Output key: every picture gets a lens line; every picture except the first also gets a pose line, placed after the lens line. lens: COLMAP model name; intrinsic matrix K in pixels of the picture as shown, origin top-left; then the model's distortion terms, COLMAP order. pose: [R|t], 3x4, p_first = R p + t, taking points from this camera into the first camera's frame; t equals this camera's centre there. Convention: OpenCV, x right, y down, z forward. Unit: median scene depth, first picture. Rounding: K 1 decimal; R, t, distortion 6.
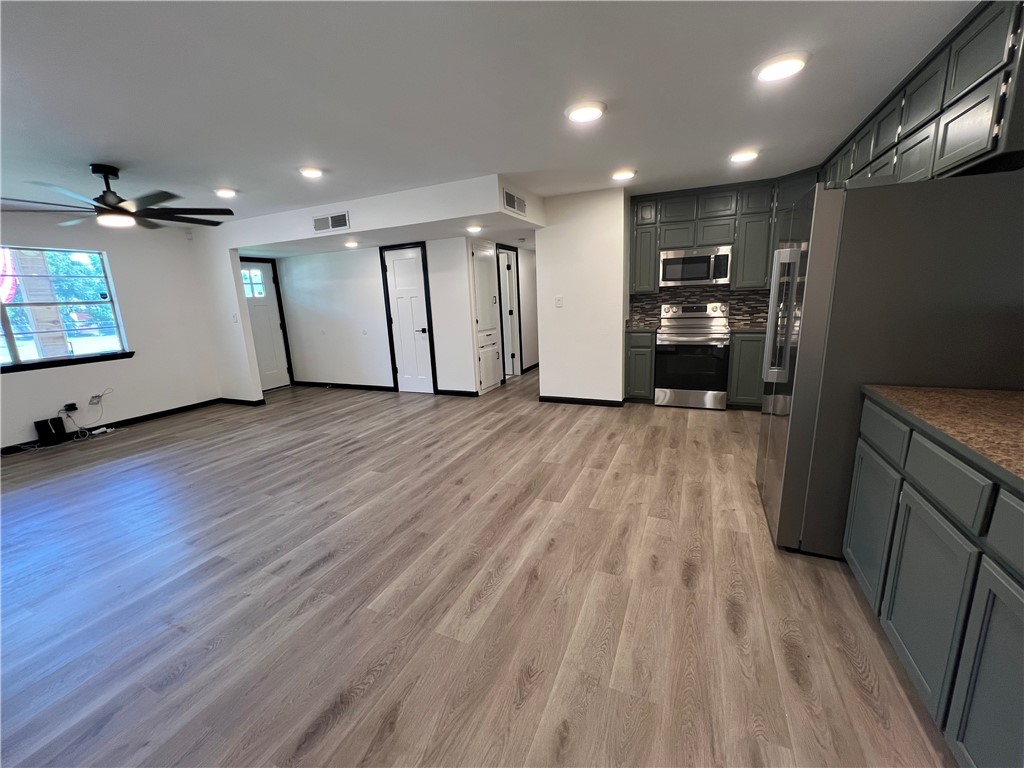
lens RADIAL K [[409.2, 0, 508.7], [0, 409.2, 381.0], [0, 0, 1]] dist [-0.005230, 0.001553]
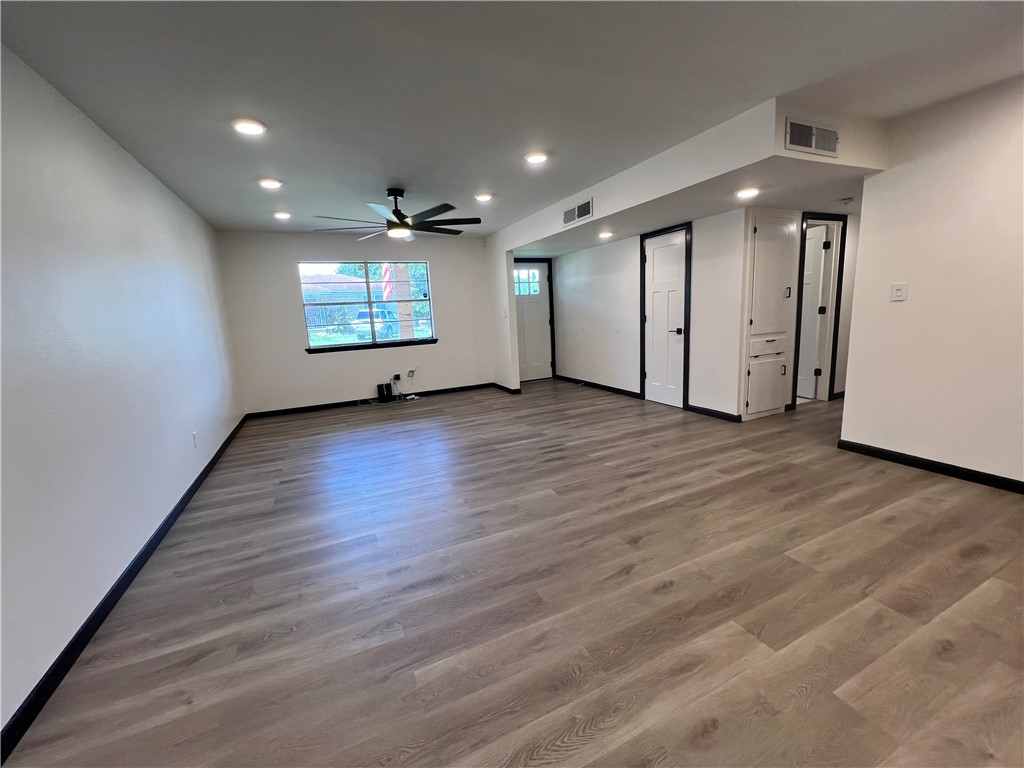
lens RADIAL K [[409.2, 0, 510.5], [0, 409.2, 381.4], [0, 0, 1]] dist [-0.005230, 0.001553]
pose [[0.755866, 0.117786, -0.644044, 0.113683], [-0.114273, 0.992320, 0.047367, -0.033825], [0.644676, 0.037794, 0.763521, 0.223725]]
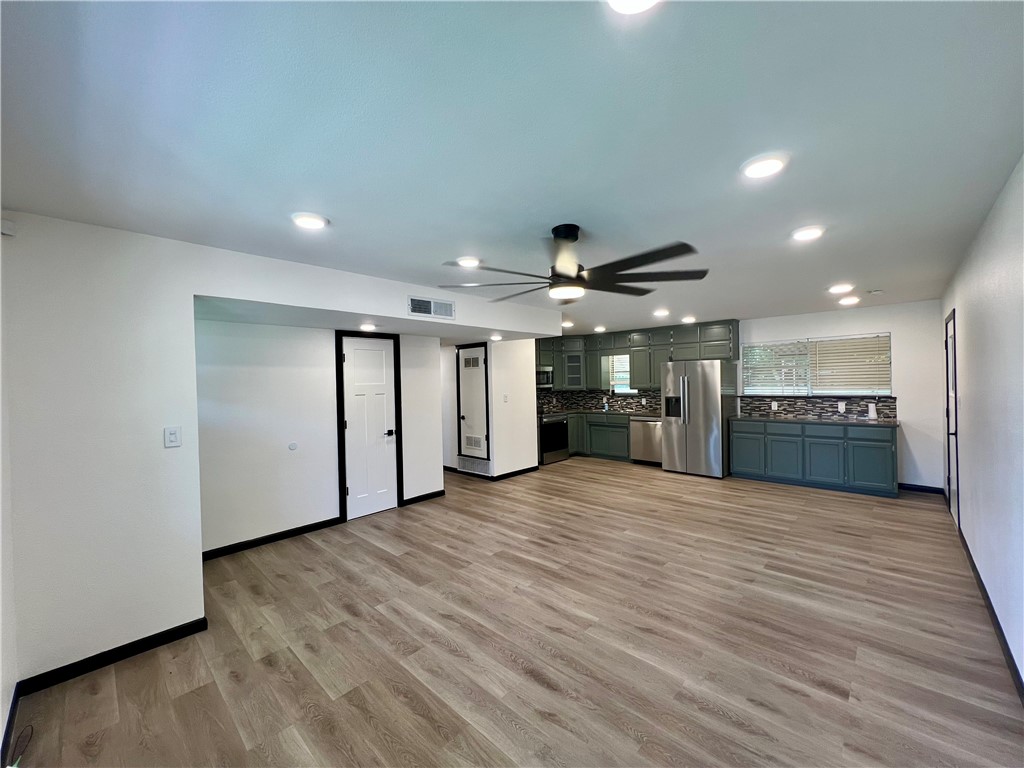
lens RADIAL K [[409.3, 0, 506.6], [0, 409.3, 379.8], [0, 0, 1]] dist [-0.003742, 0.000609]
pose [[0.335254, 0.037767, 0.941370, -1.351022], [0.196864, 0.974331, -0.109200, -0.131393], [-0.921330, 0.221931, 0.319213, 0.696533]]
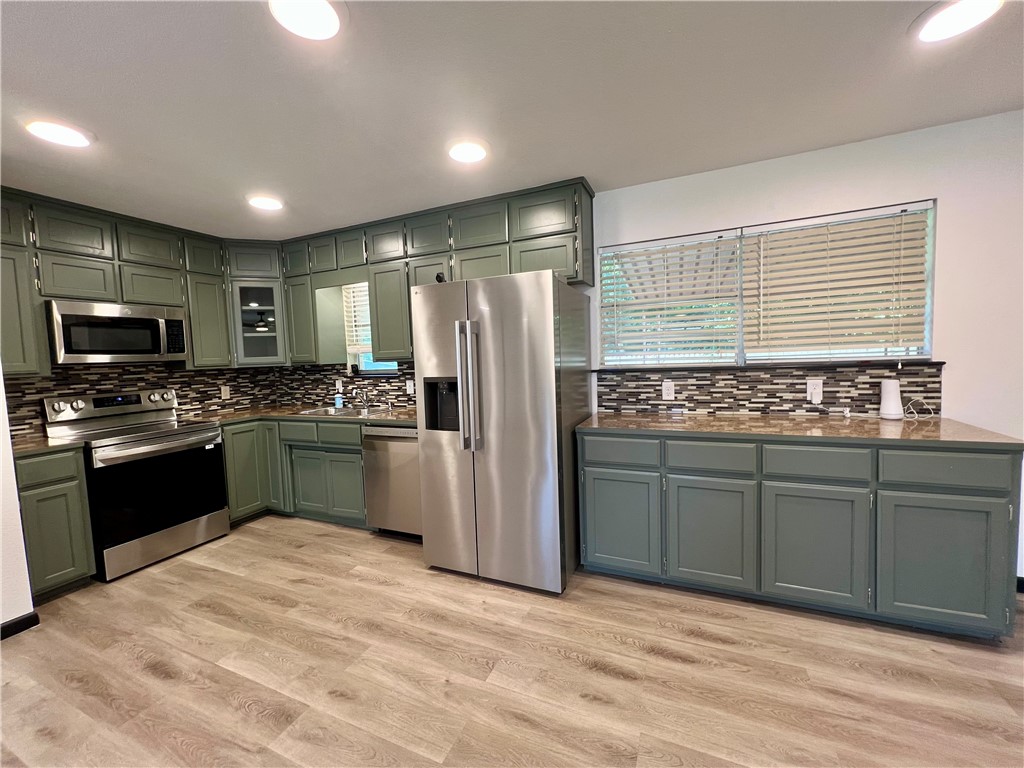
lens RADIAL K [[409.3, 0, 509.1], [0, 409.3, 380.9], [0, 0, 1]] dist [-0.003742, 0.000609]
pose [[-0.007330, -0.022591, 0.999718, -0.200733], [0.240058, 0.970469, 0.023691, -0.097402], [-0.970731, 0.240164, -0.001691, 0.525673]]
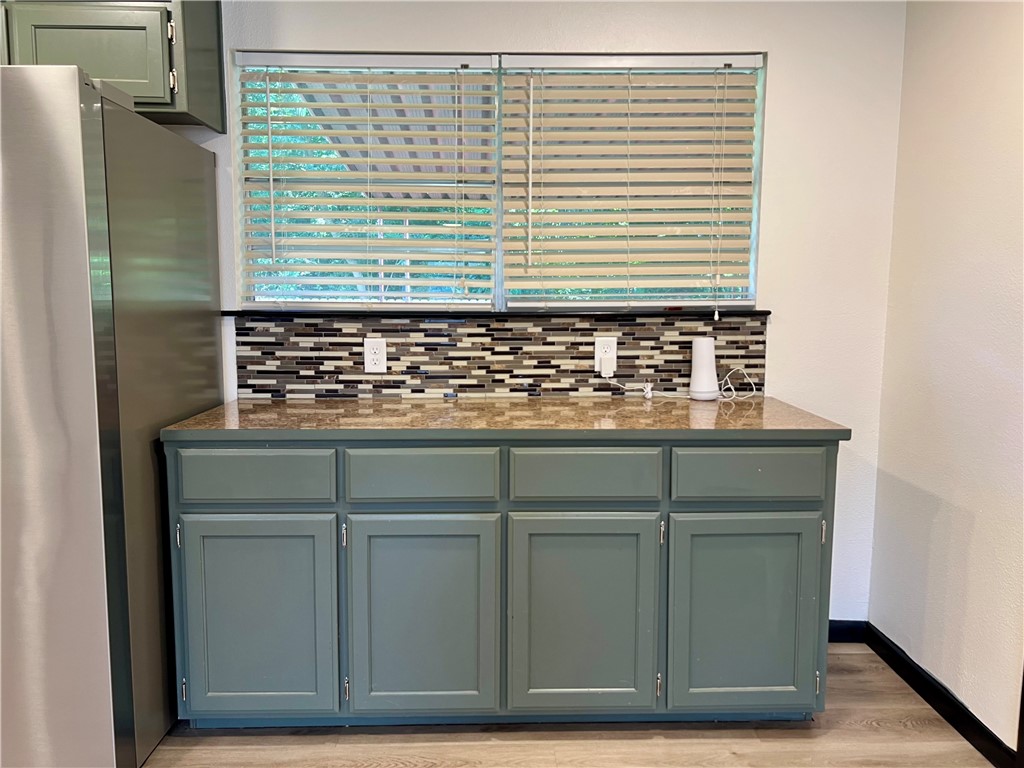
lens RADIAL K [[770.4, 0, 511.7], [0, 770.4, 383.4], [0, 0, 1]] dist [0.066548, -0.077344]
pose [[-0.431483, -0.067053, 0.899626, -0.177201], [0.196803, 0.966218, 0.166408, -0.066010], [-0.880392, 0.248851, -0.403711, 0.443211]]
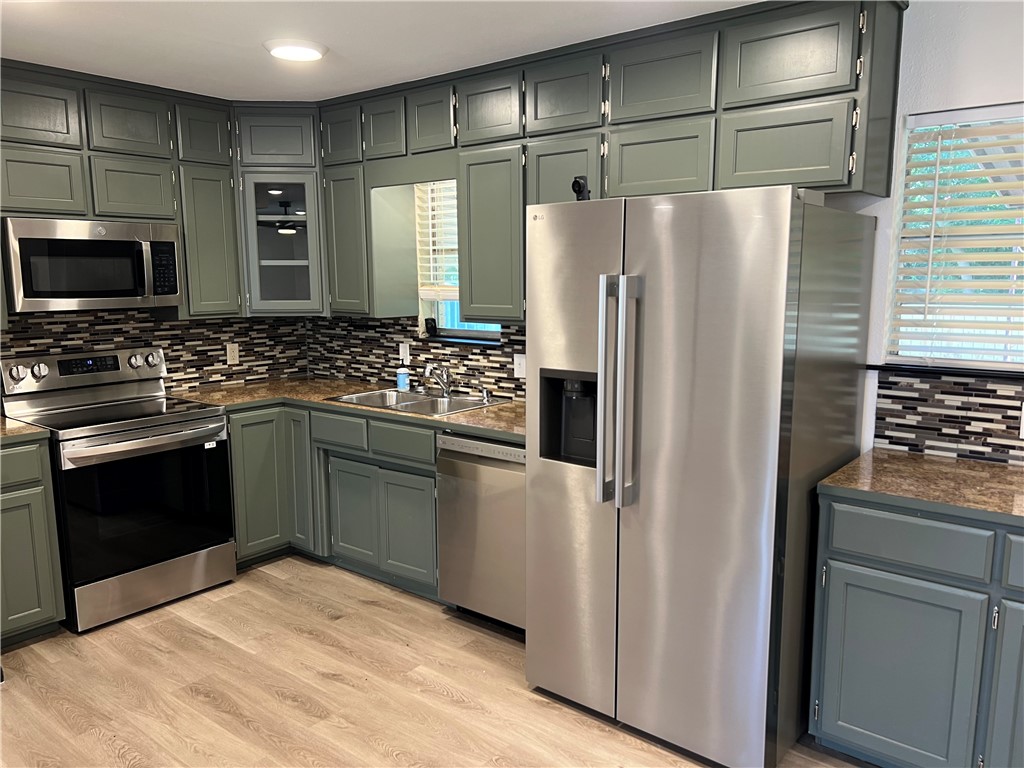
lens RADIAL K [[770.4, 0, 511.0], [0, 770.4, 389.4], [0, 0, 1]] dist [0.066548, -0.077344]
pose [[0.252245, -0.106599, 0.961774, -0.230239], [0.192858, 0.979512, 0.057984, -0.144422], [-0.948250, 0.170860, 0.267635, 0.497939]]
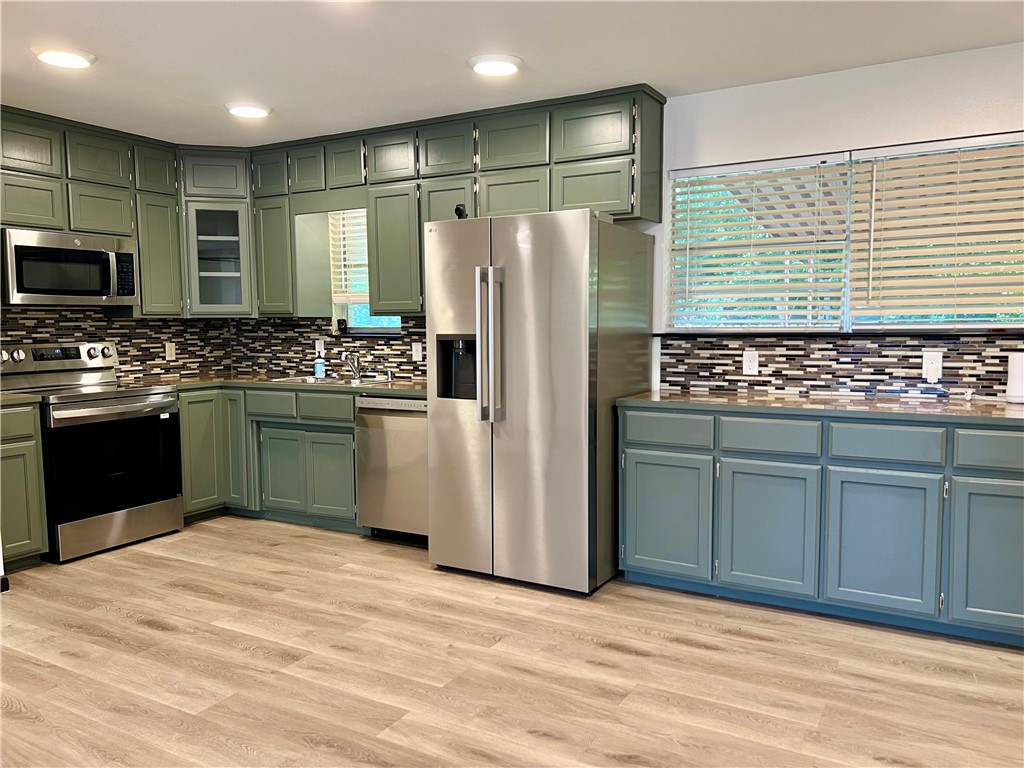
lens RADIAL K [[770.4, 0, 515.8], [0, 770.4, 387.8], [0, 0, 1]] dist [0.066548, -0.077344]
pose [[0.091412, -0.046915, 0.994707, -0.530994], [0.206425, 0.978085, 0.027161, -0.058999], [-0.974183, 0.202849, 0.099093, 0.470709]]
